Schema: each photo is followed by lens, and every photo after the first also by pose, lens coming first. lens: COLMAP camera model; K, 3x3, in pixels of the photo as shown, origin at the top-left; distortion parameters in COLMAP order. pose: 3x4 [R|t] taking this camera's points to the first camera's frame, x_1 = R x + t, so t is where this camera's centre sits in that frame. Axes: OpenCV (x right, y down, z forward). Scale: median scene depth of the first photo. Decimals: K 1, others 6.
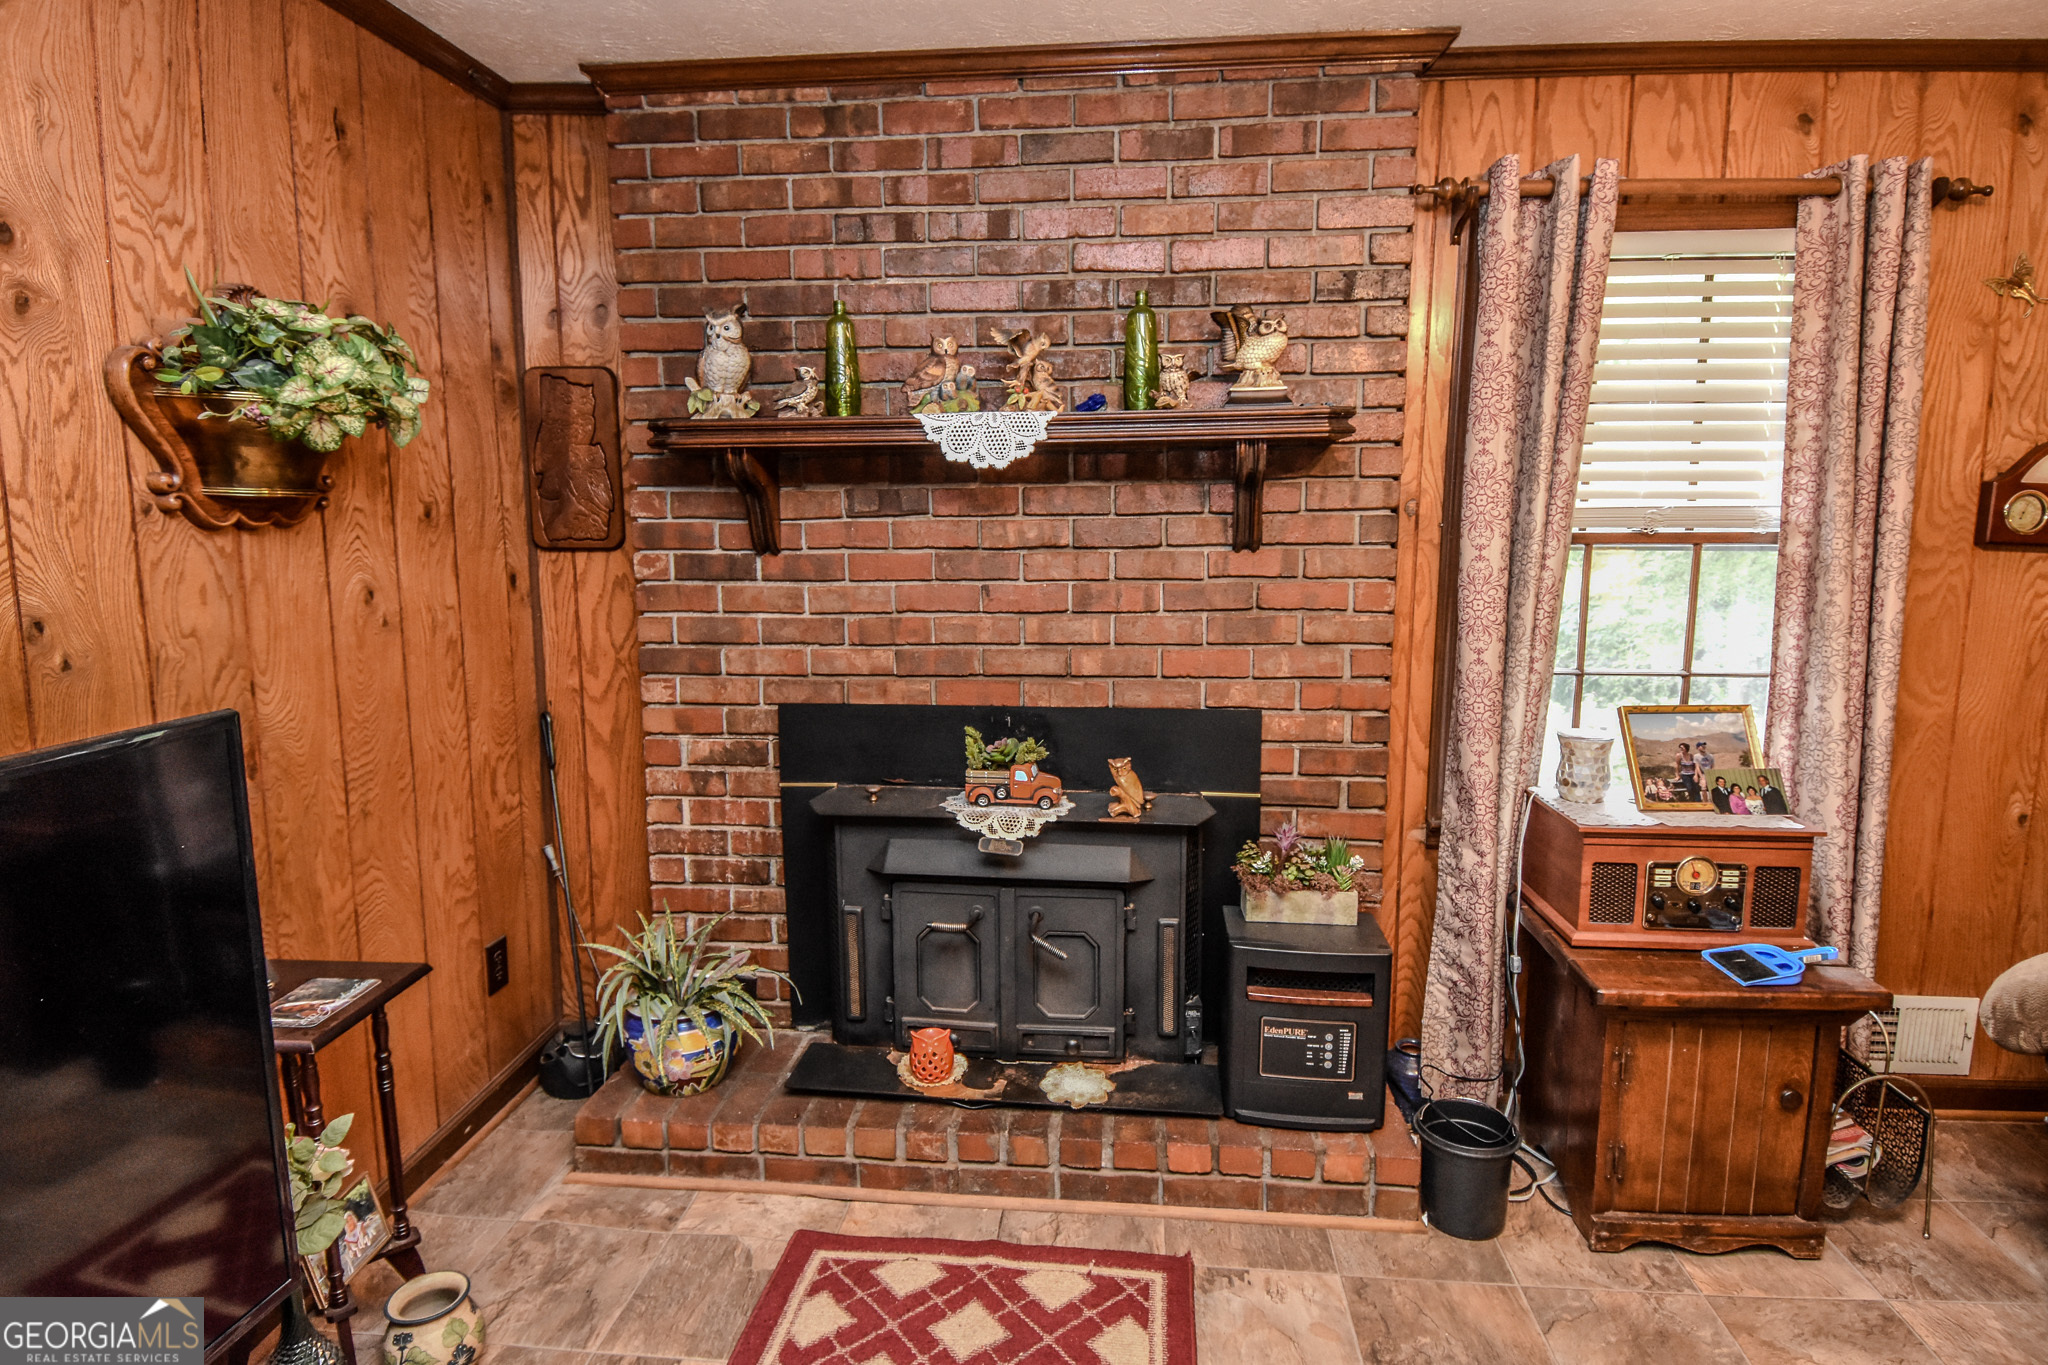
lens RADIAL K [[1111.9, 0, 1022.1], [0, 1111.9, 667.3], [0, 0, 1]] dist [0.056821, -0.061222]
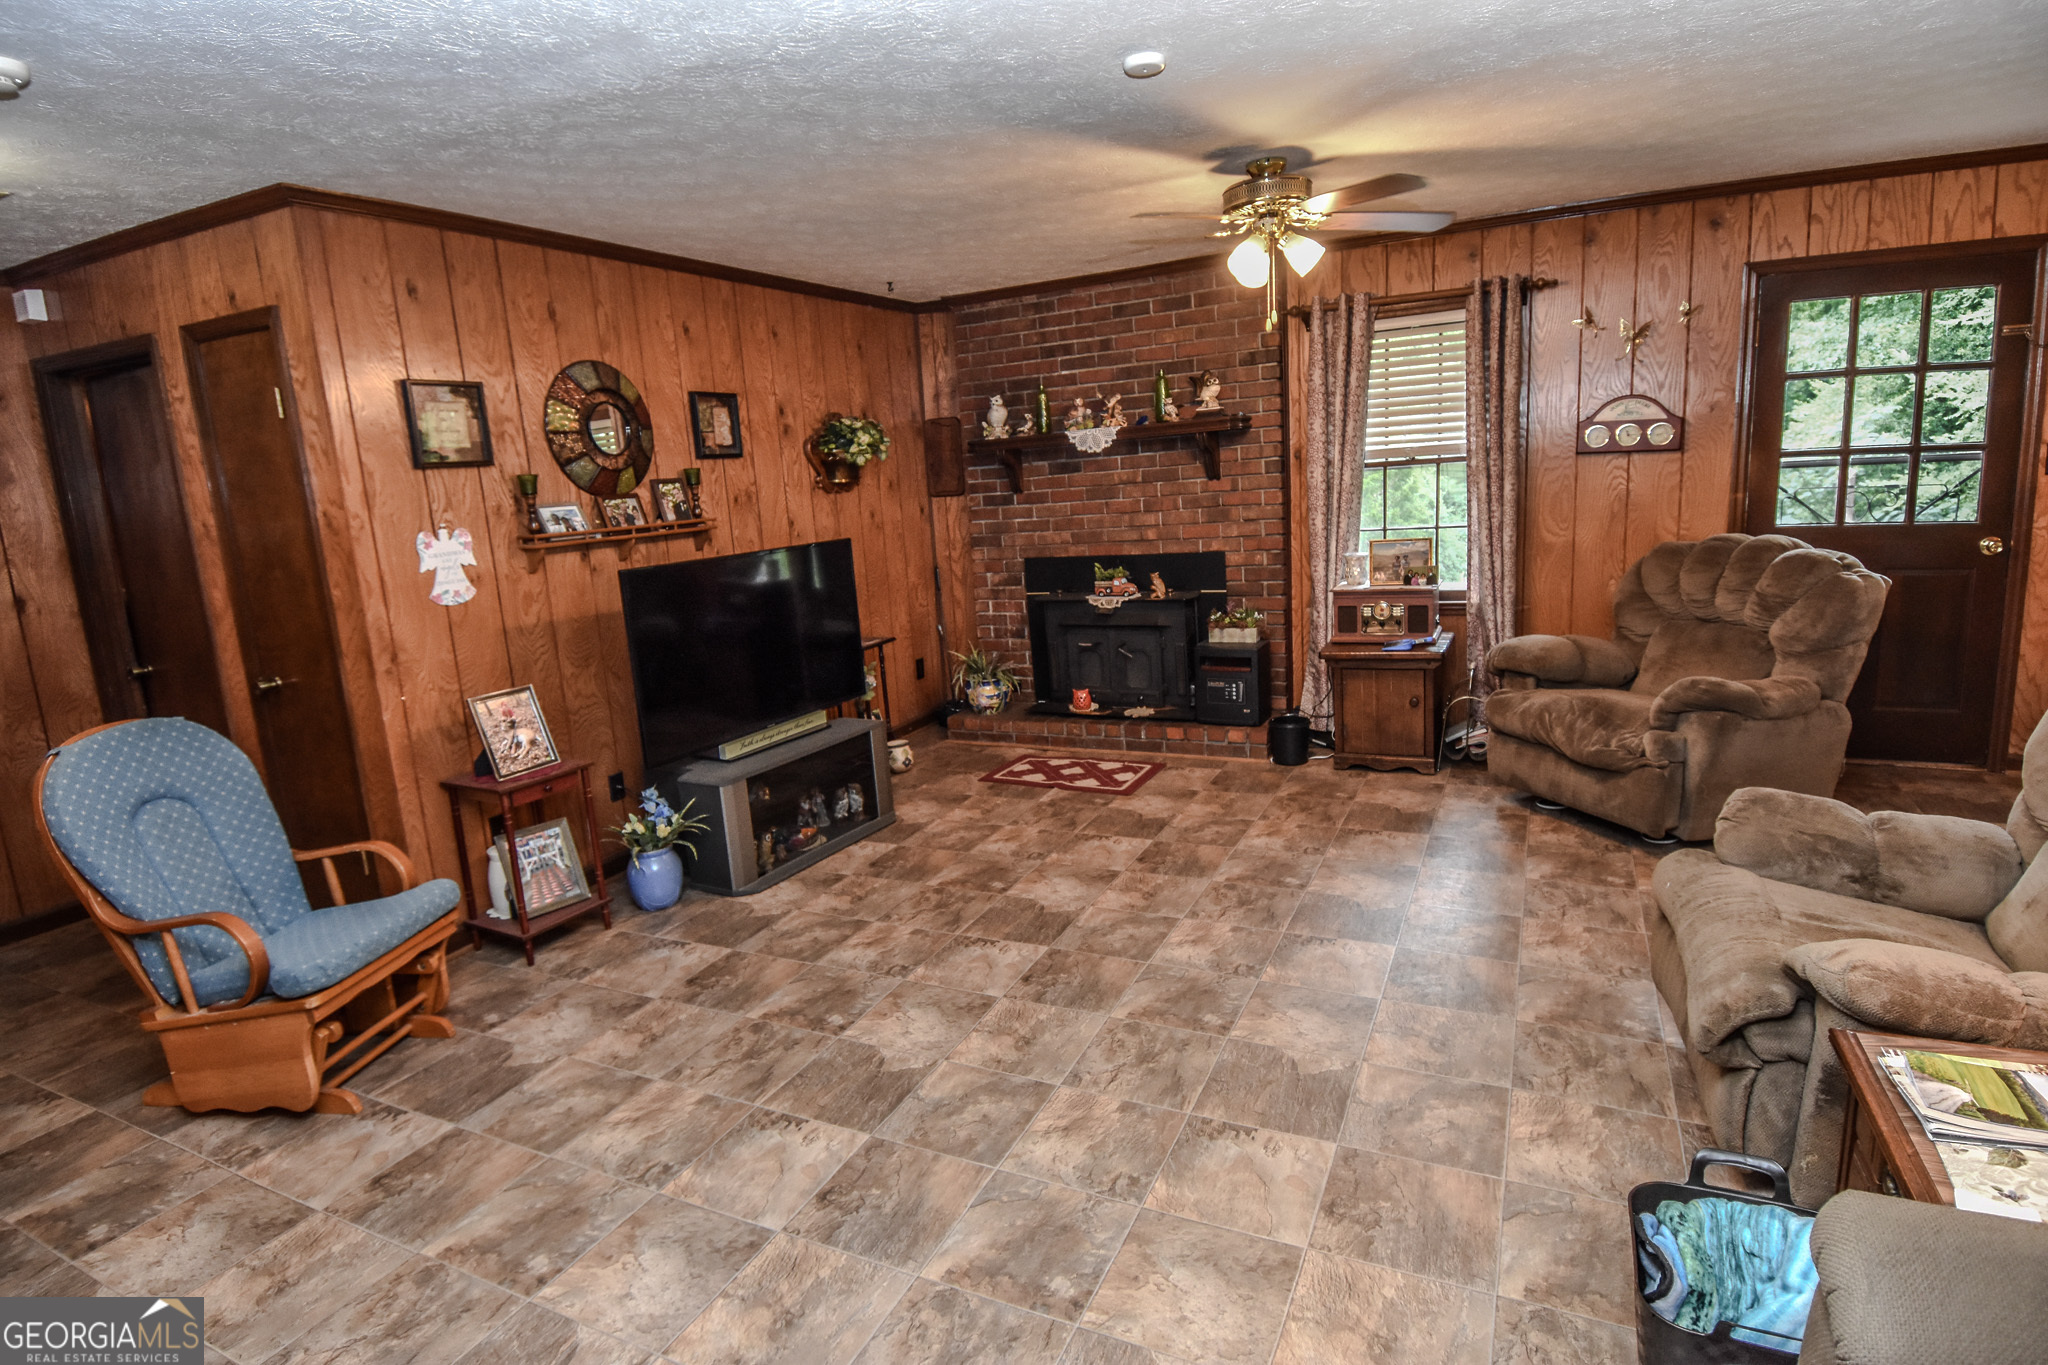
lens RADIAL K [[1060.8, 0, 1023.5], [0, 1060.8, 668.3], [0, 0, 1]] dist [0.053526, -0.059116]
pose [[0.935893, 0.004183, -0.352260, 0.607943], [0.015783, 0.998428, 0.053789, 0.155799], [0.351931, -0.055901, 0.934355, -1.175514]]
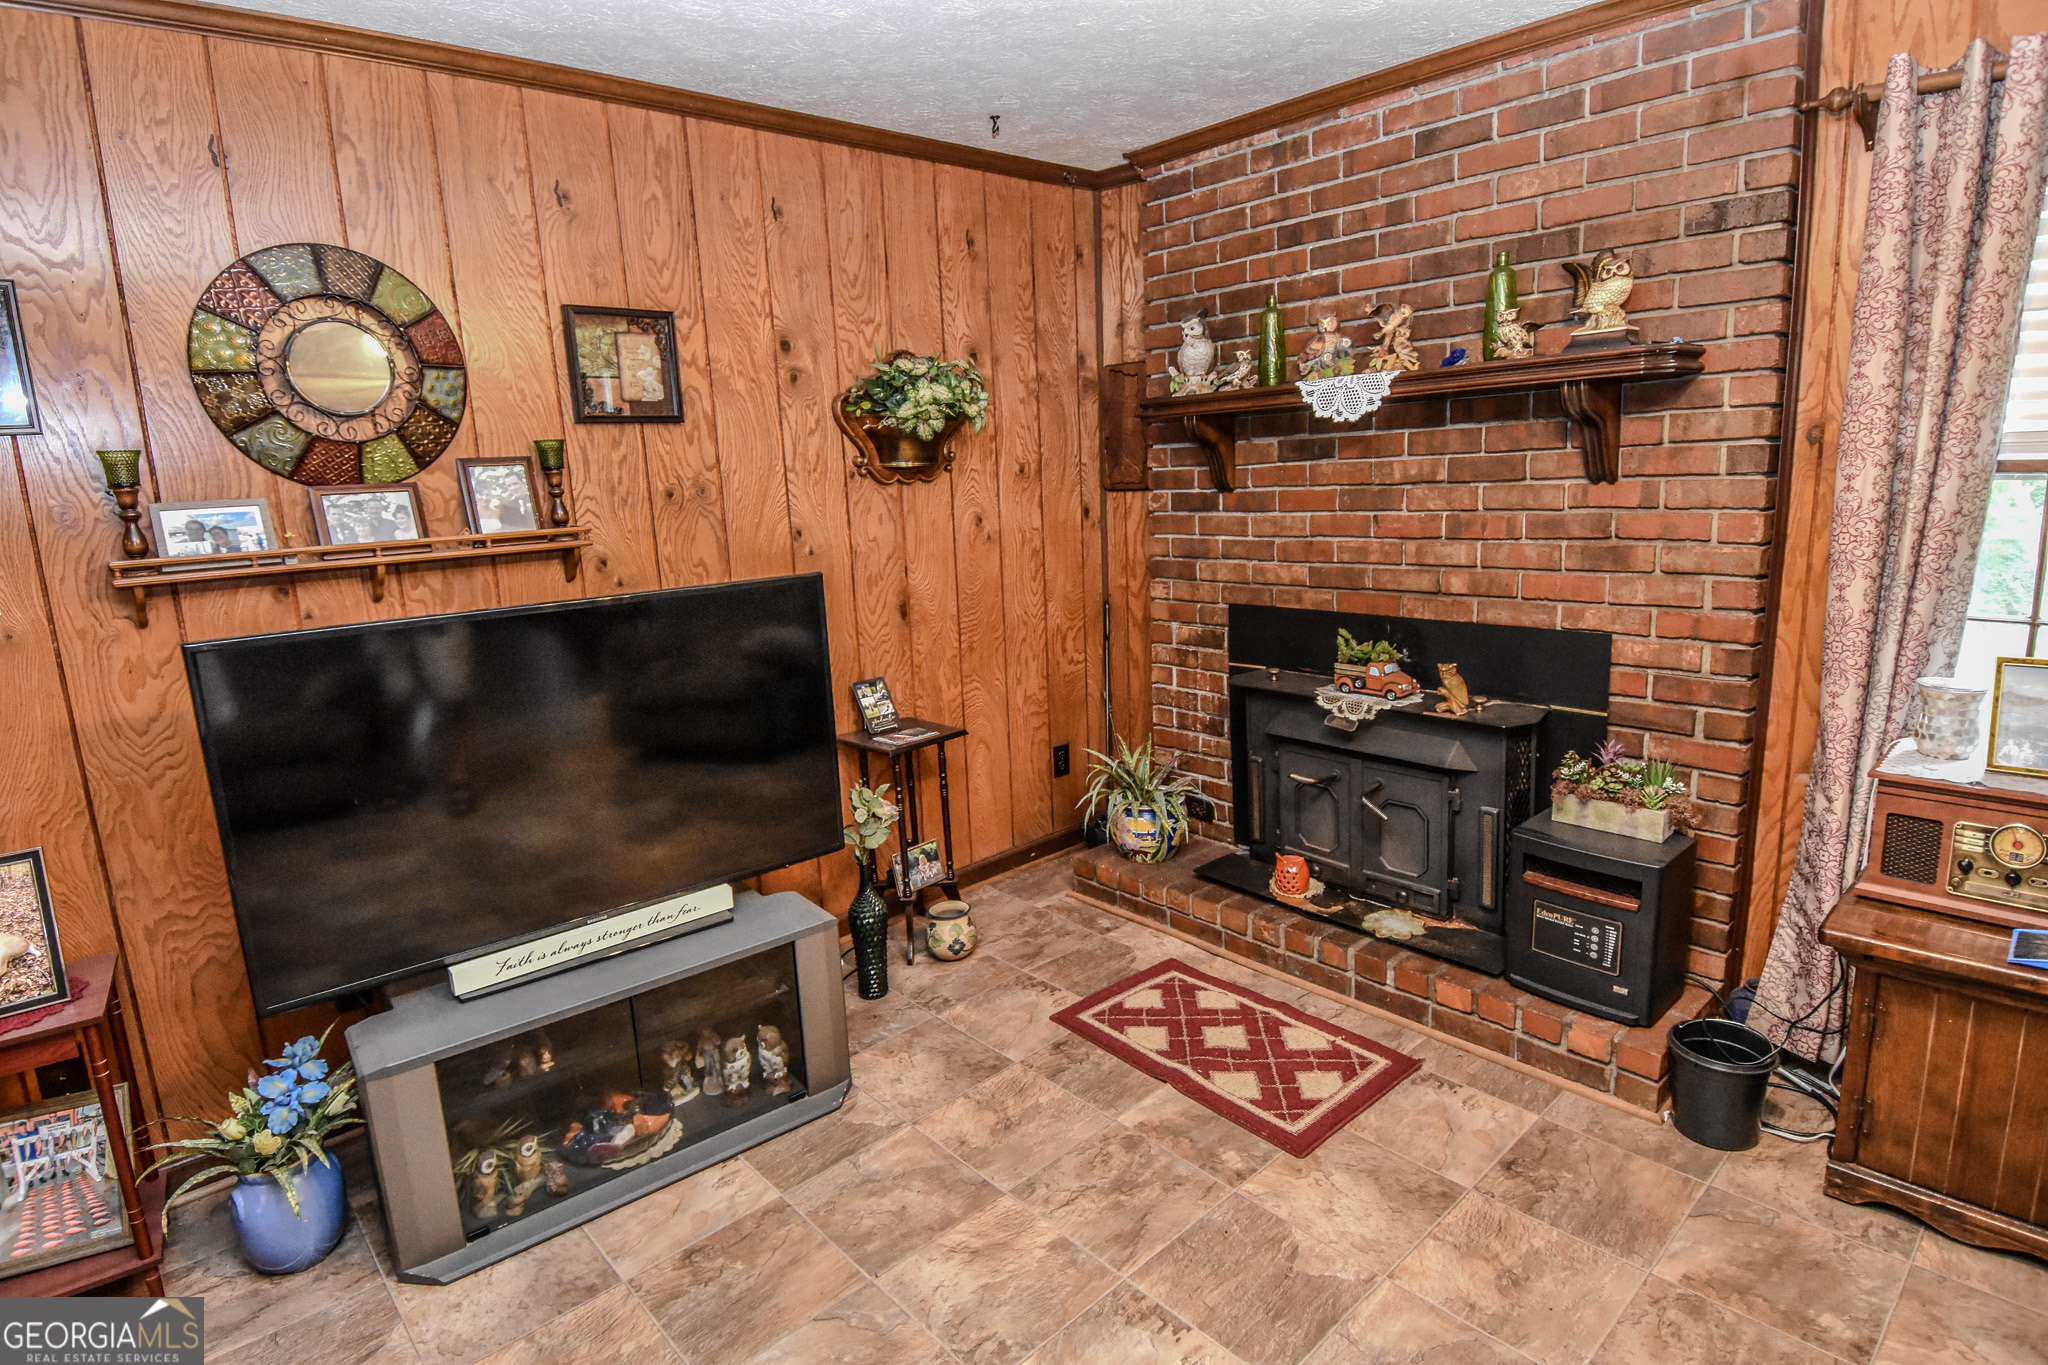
lens RADIAL K [[1060.8, 0, 1023.5], [0, 1060.8, 668.3], [0, 0, 1]] dist [0.053526, -0.059116]
pose [[0.743382, 0.099695, -0.661396, 0.494671], [-0.052710, 0.994486, 0.090660, 0.007854], [0.666787, -0.032533, 0.744538, -0.139374]]
